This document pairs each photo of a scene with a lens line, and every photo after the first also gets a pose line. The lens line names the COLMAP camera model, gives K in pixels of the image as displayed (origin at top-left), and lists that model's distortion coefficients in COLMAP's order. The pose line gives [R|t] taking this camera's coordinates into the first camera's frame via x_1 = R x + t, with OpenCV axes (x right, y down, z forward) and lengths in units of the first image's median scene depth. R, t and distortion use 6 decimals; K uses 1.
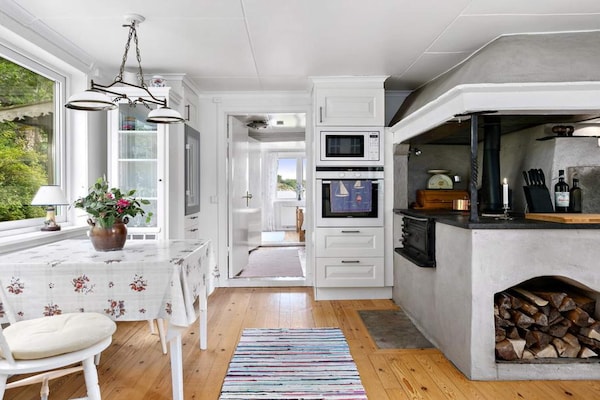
lens RADIAL K [[460.0, 0, 299.2], [0, 460.0, 194.6], [0, 0, 1]] dist [0.017115, 0.016822]
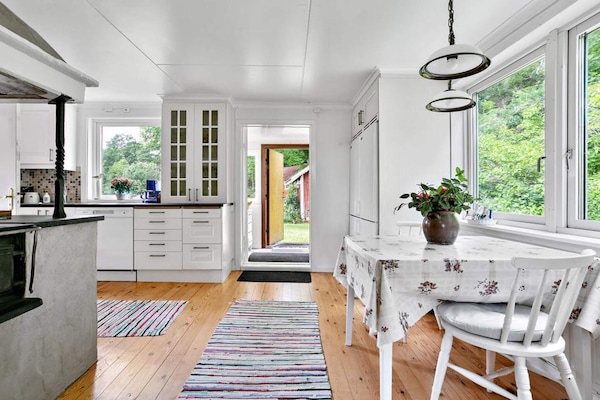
lens RADIAL K [[341.8, 0, 300.1], [0, 341.8, 197.2], [0, 0, 1]] dist [-0.038512, 0.019143]
pose [[-0.999981, -0.006099, 0.000885, -0.093071], [-0.006092, 0.999954, 0.007439, 0.013663], [-0.000930, 0.007433, -0.999972, 1.619866]]
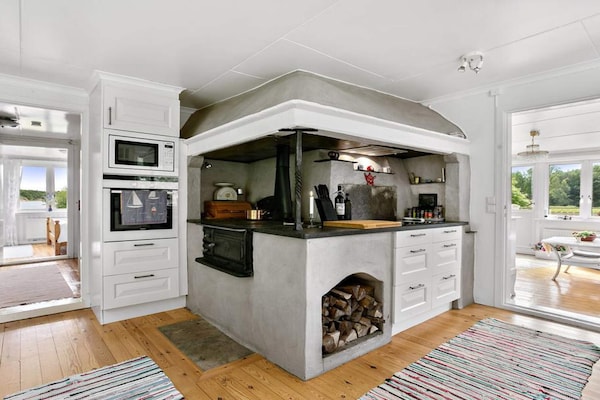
lens RADIAL K [[341.8, 0, 304.0], [0, 341.8, 205.8], [0, 0, 1]] dist [-0.038512, 0.019143]
pose [[0.771866, -0.002659, 0.635780, -0.091361], [0.000813, 0.999995, 0.003196, -0.001842], [-0.635785, -0.001950, 0.771864, 0.299993]]
